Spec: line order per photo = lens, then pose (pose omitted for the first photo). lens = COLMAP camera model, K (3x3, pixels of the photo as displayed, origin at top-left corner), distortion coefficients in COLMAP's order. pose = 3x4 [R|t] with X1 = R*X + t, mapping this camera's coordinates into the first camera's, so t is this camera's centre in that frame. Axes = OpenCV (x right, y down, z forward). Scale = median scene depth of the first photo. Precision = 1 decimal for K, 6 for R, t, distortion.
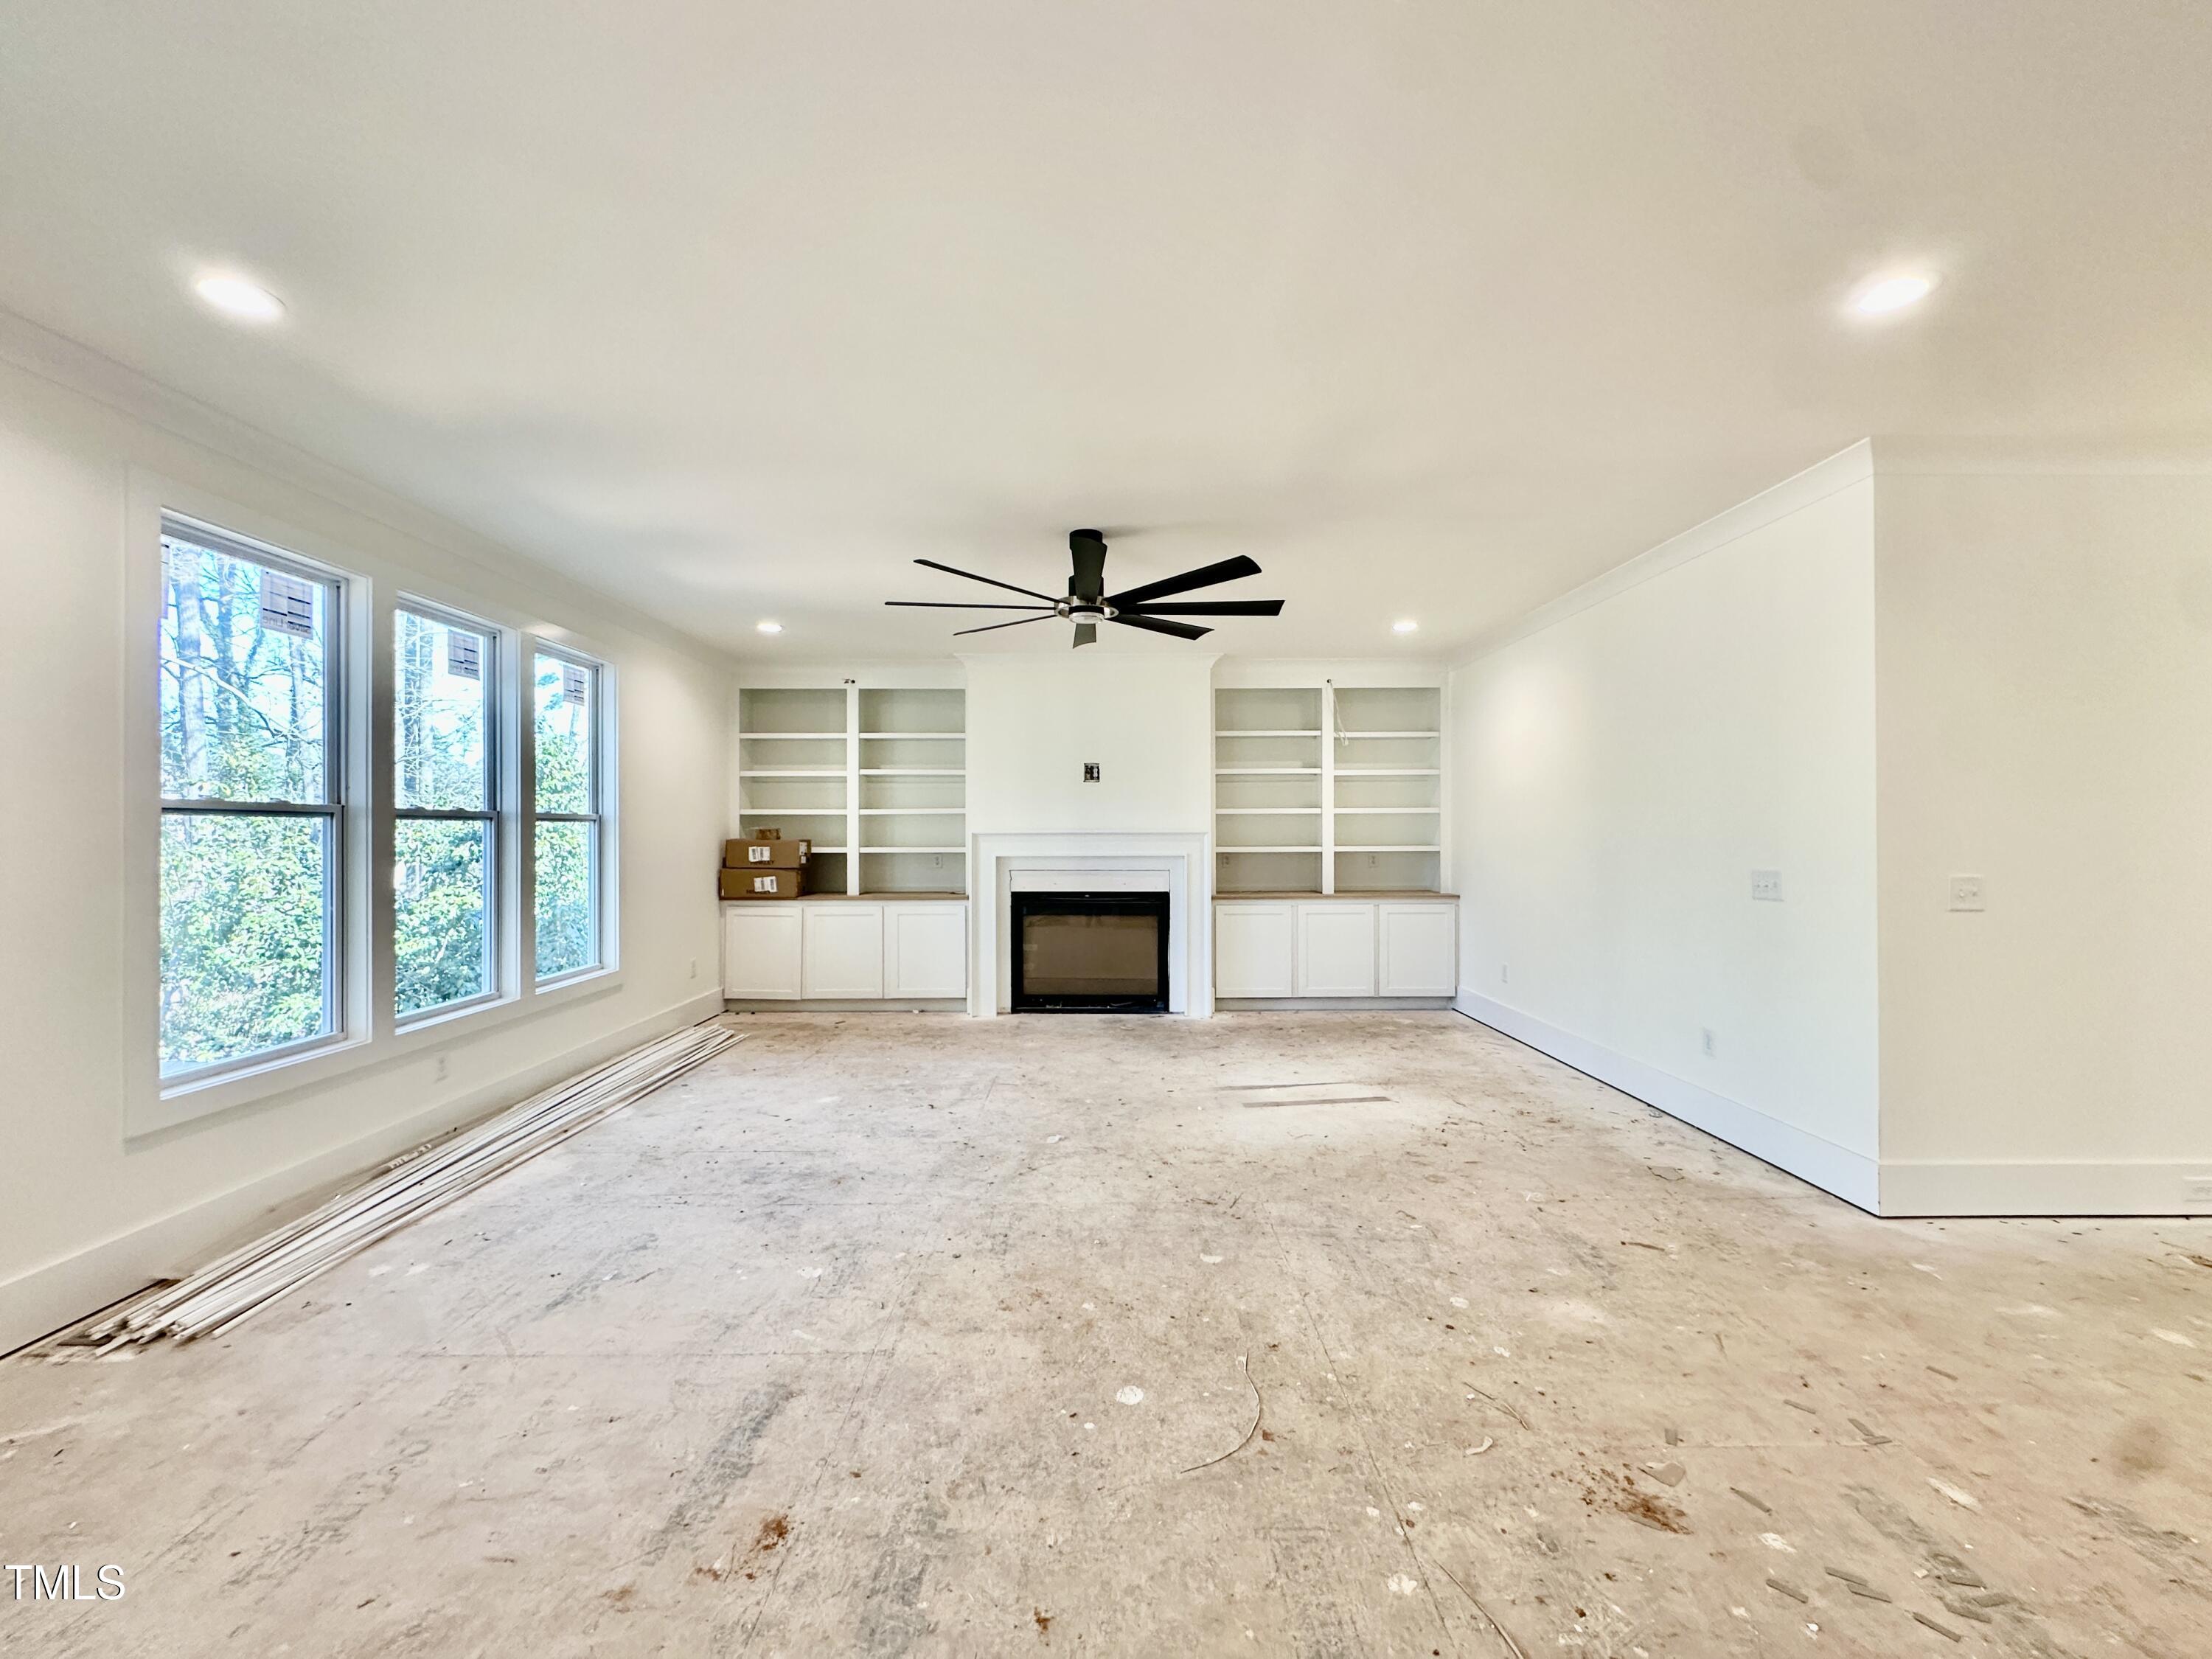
lens RADIAL K [[892.7, 0, 1107.4], [0, 892.7, 825.6], [0, 0, 1]] dist [-0.003701, 0.000763]
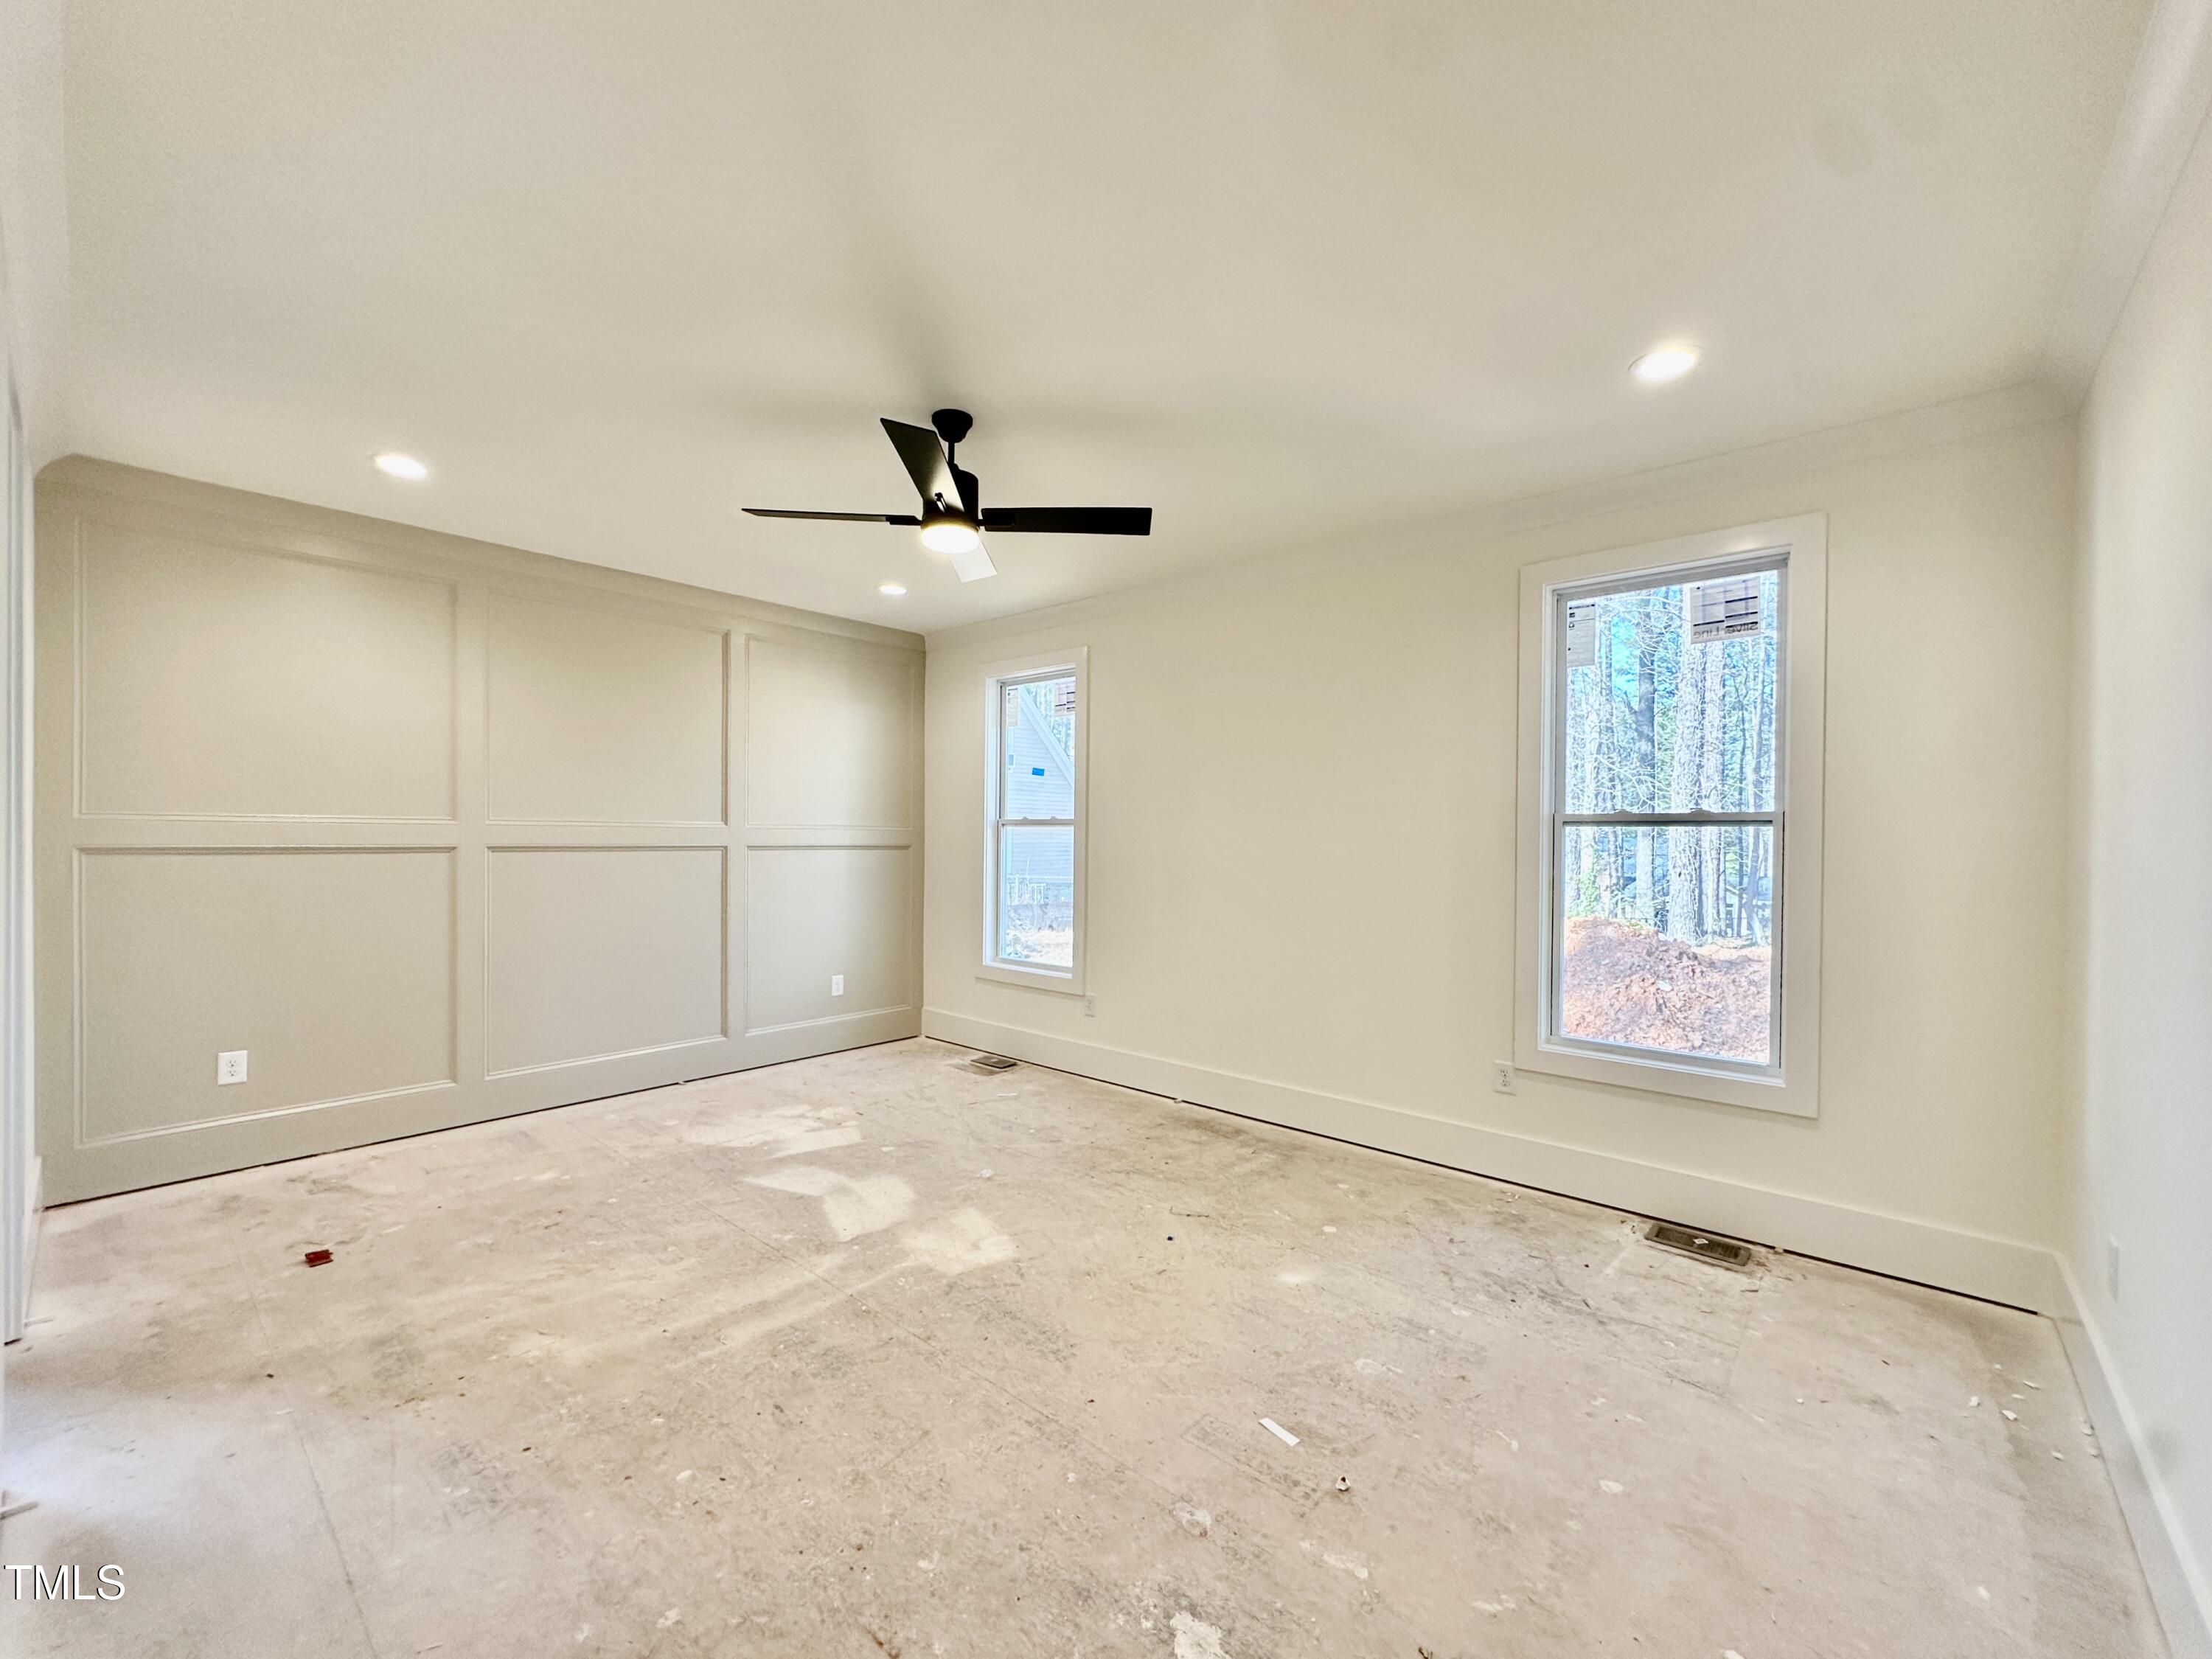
lens RADIAL K [[892.7, 0, 1104.6], [0, 892.7, 833.1], [0, 0, 1]] dist [-0.003701, 0.000763]
pose [[-0.802129, -0.012264, -0.597025, 0.166408], [-0.013067, 0.999910, -0.002984, 0.007051], [0.597008, 0.005408, -0.802217, 1.111288]]
